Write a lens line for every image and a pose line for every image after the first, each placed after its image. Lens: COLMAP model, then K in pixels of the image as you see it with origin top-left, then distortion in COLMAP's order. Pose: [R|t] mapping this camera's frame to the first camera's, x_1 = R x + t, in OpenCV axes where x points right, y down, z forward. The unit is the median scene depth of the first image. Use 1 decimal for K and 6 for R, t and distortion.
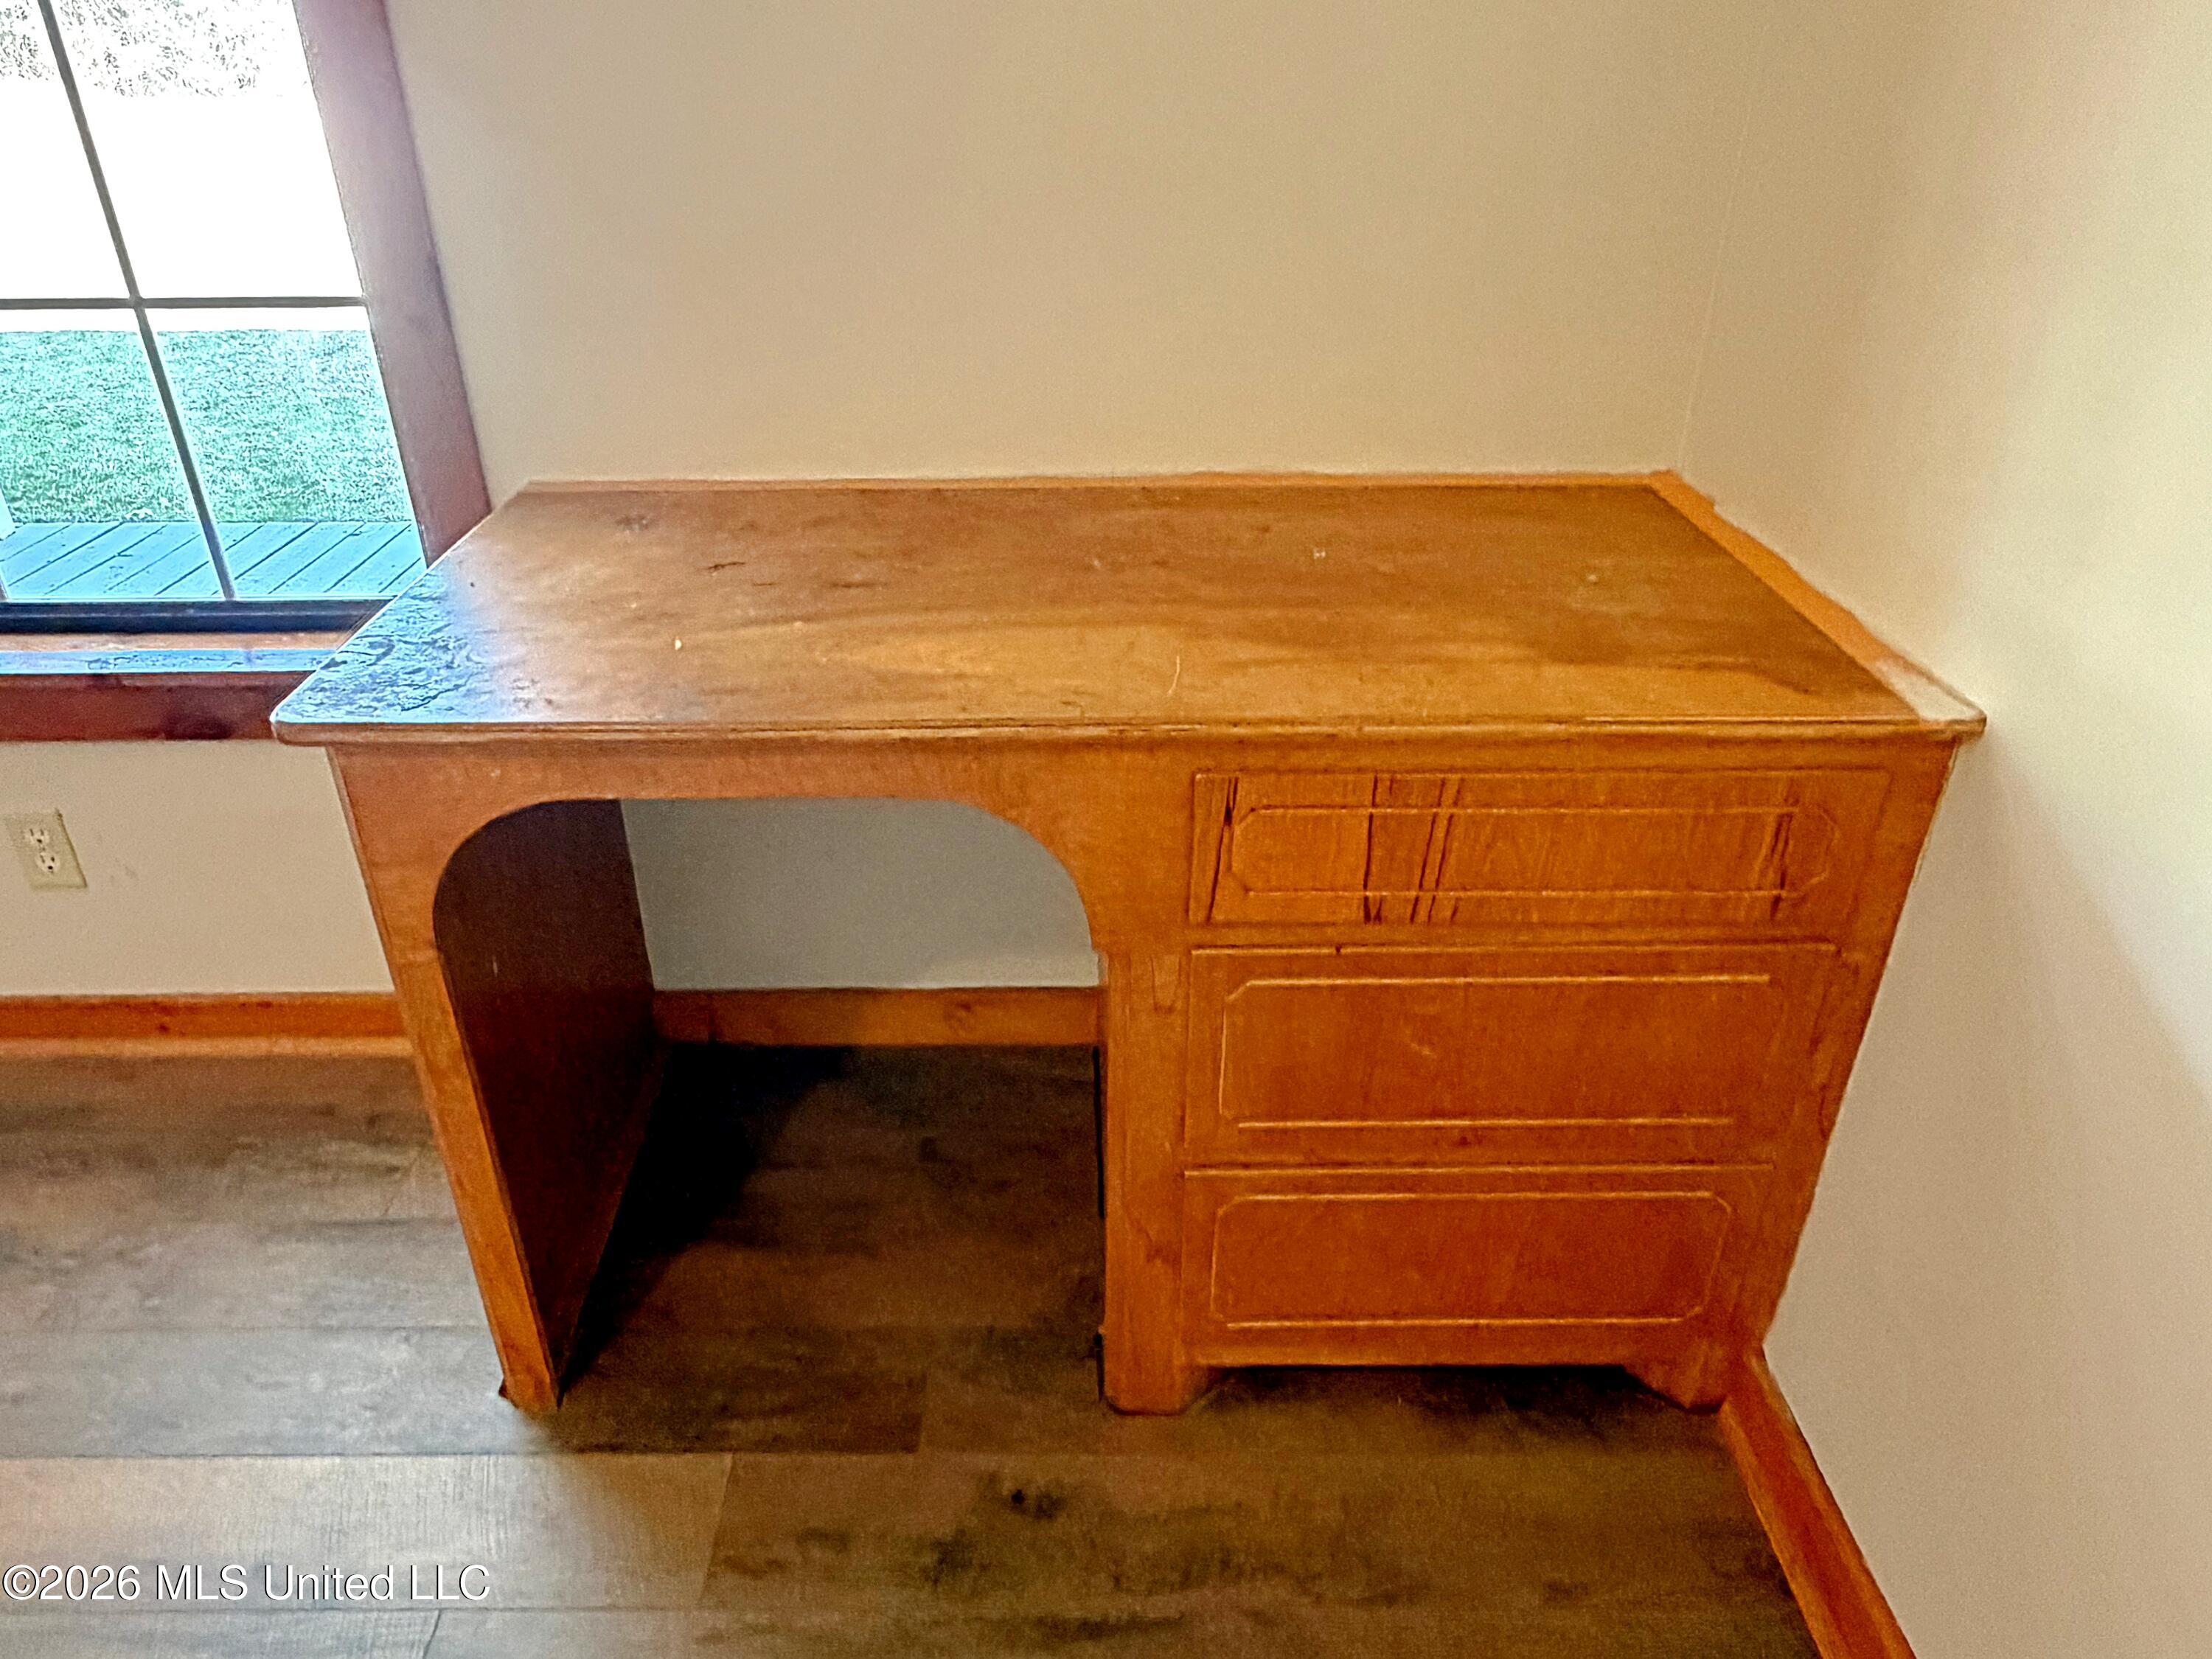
lens RADIAL K [[1494.6, 0, 1084.9], [0, 1494.6, 842.6], [0, 0, 1]] dist [0.016867, 0.000099]
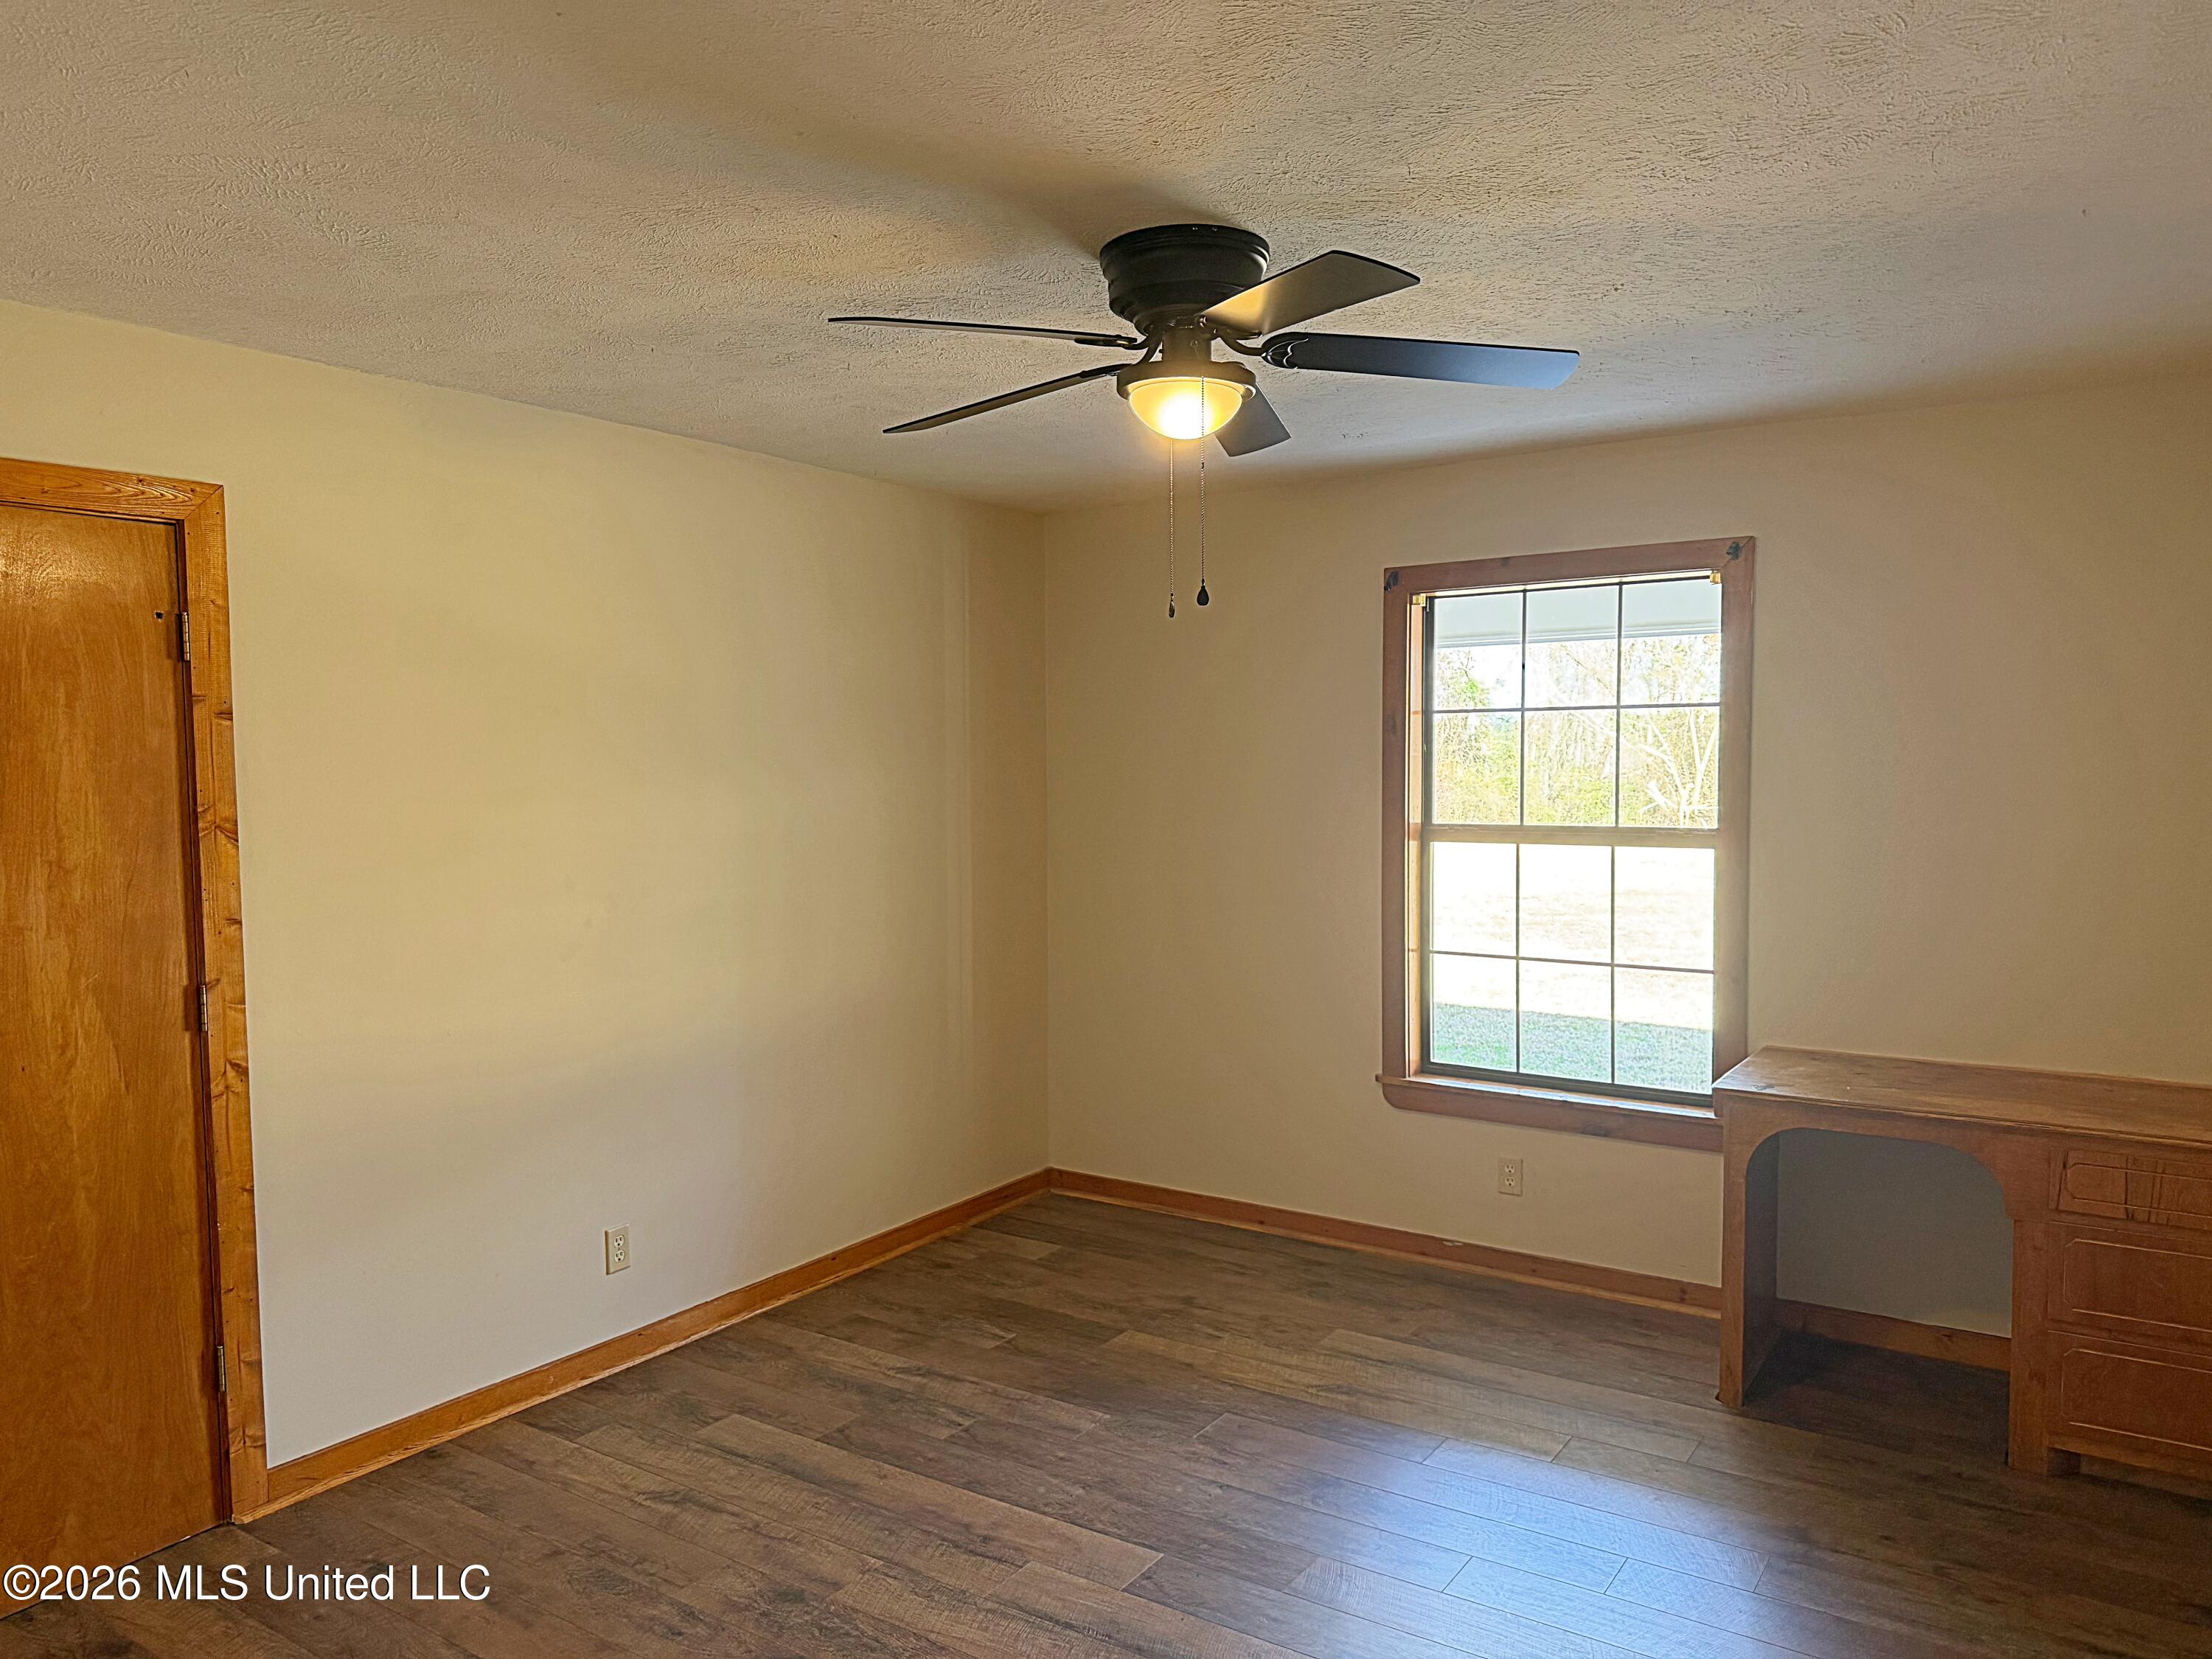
lens RADIAL K [[1528.5, 0, 1114.2], [0, 1528.5, 835.5], [0, 0, 1]] dist [0.006579, -0.009354]
pose [[0.822718, 0.030494, -0.567632, 0.199226], [-0.279246, 0.891450, -0.356845, 0.788212], [0.495134, 0.452092, 0.741927, -1.885632]]
